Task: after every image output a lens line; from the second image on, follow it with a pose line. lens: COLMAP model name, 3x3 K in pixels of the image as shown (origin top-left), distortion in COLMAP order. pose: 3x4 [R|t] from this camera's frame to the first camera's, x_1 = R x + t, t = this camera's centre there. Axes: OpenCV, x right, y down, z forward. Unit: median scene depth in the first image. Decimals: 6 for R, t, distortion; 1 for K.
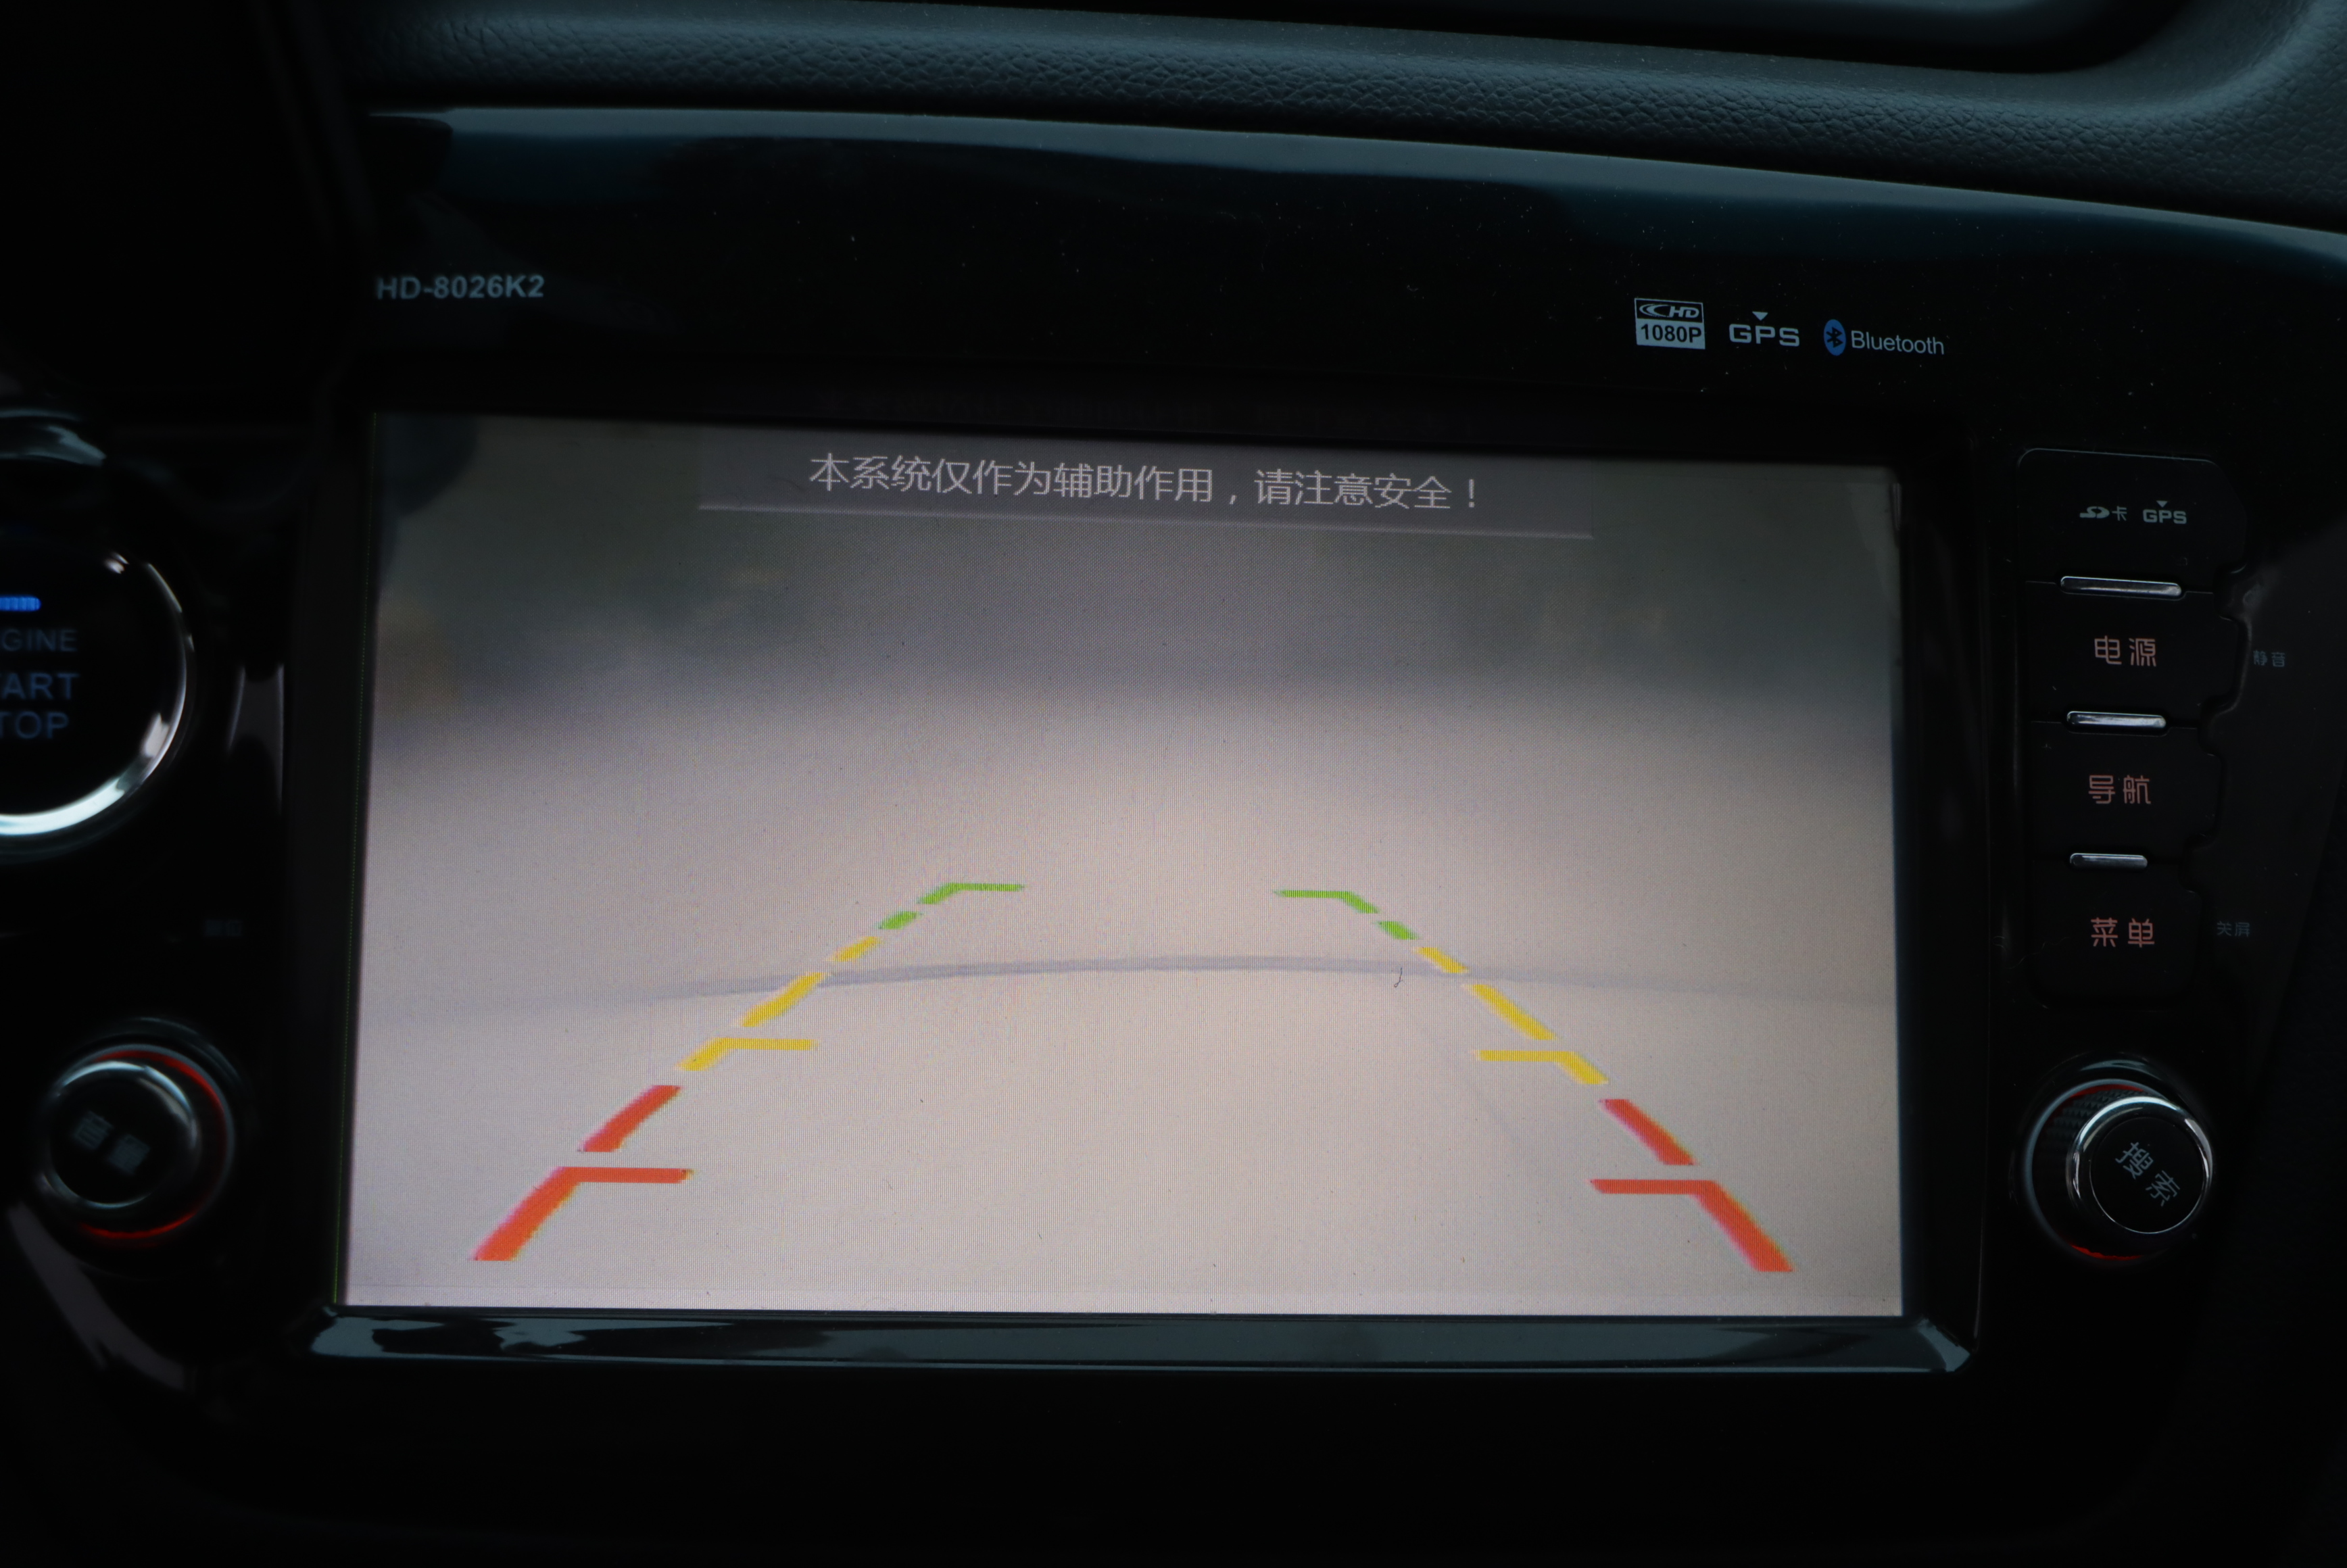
lens RADIAL K [[3149.2, 0, 1169.9], [0, 3149.2, 805.2], [0, 0, 1]] dist [-0.114029, 0.414018]
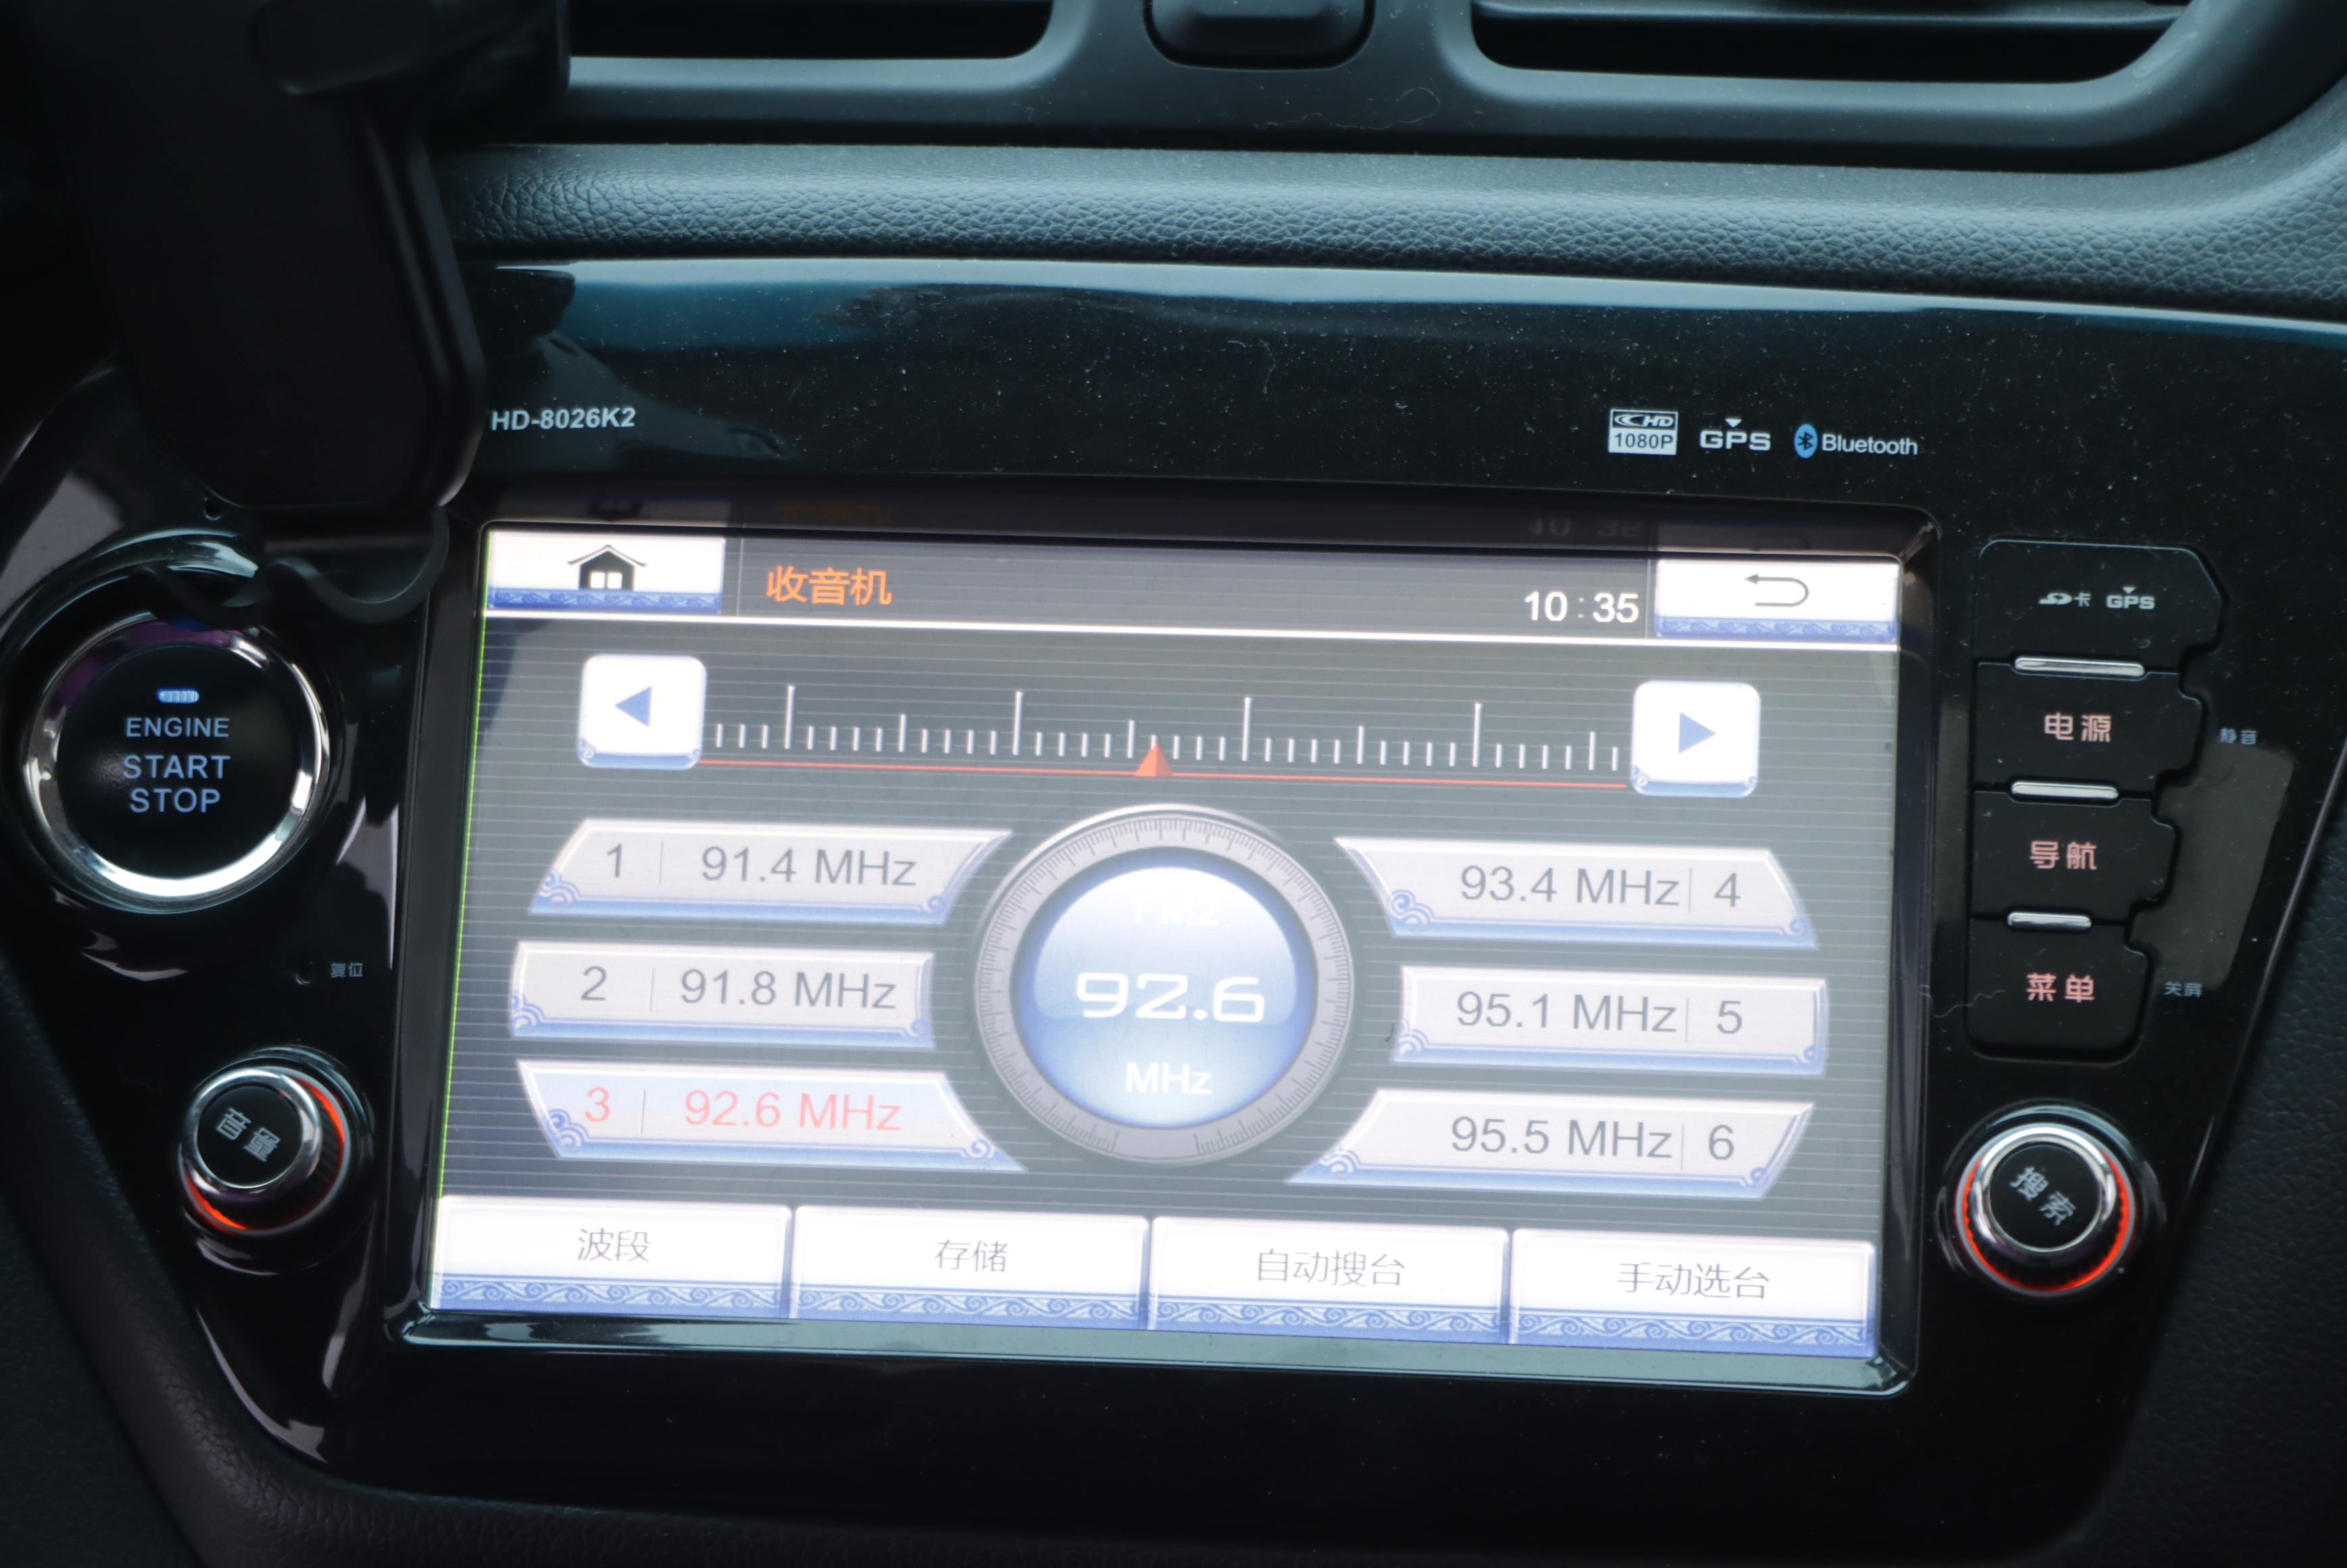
lens RADIAL K [[8218.8, 0, 1181.7], [0, 8218.8, 798.8], [0, 0, 1]] dist [0.536329, 1.388628]
pose [[0.978492, -0.010200, -0.206033, 0.589009], [-0.014575, 0.992863, -0.118371, 0.312326], [0.205770, 0.118827, 0.971359, -1.788339]]
